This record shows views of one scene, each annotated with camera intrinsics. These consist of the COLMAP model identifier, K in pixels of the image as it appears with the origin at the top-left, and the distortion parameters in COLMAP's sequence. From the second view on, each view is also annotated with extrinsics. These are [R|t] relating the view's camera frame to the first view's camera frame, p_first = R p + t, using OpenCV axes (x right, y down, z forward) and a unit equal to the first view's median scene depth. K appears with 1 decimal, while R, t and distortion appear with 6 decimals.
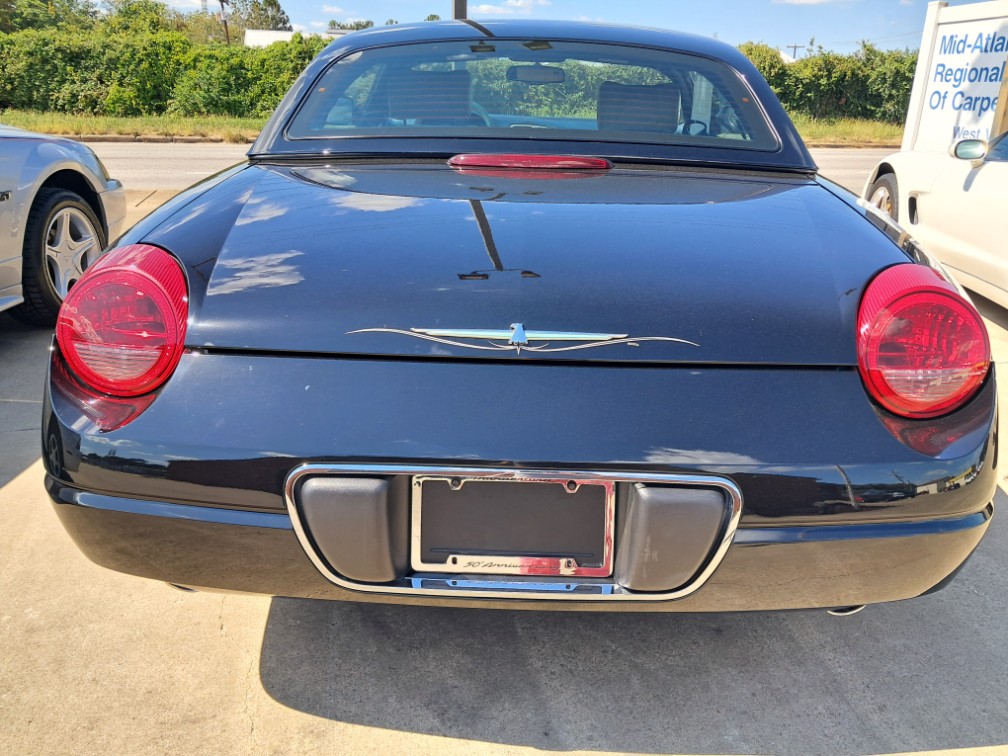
lens RADIAL K [[797.7, 0, 506.3], [0, 797.7, 380.9], [0, 0, 1]] dist [0.002363, -0.001237]
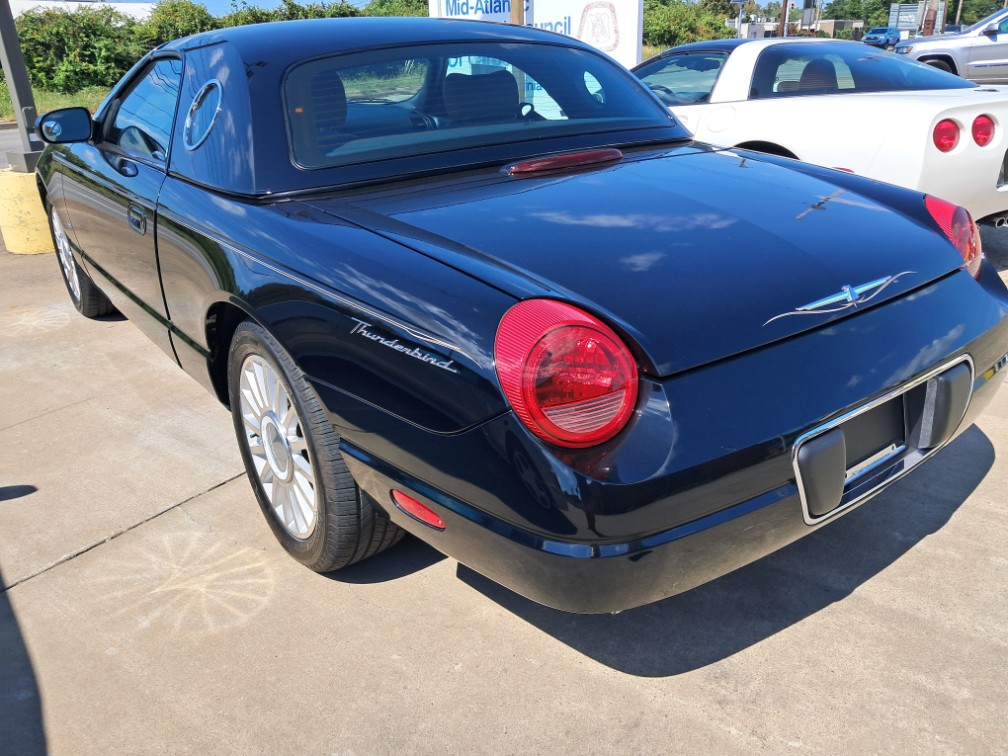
lens RADIAL K [[797.7, 0, 506.4], [0, 797.7, 379.4], [0, 0, 1]] dist [0.002363, -0.001237]
pose [[0.775880, -0.285427, 0.562621, -0.198207], [0.257618, 0.957402, 0.130439, -0.039459], [-0.575885, 0.043737, 0.816360, 0.042389]]
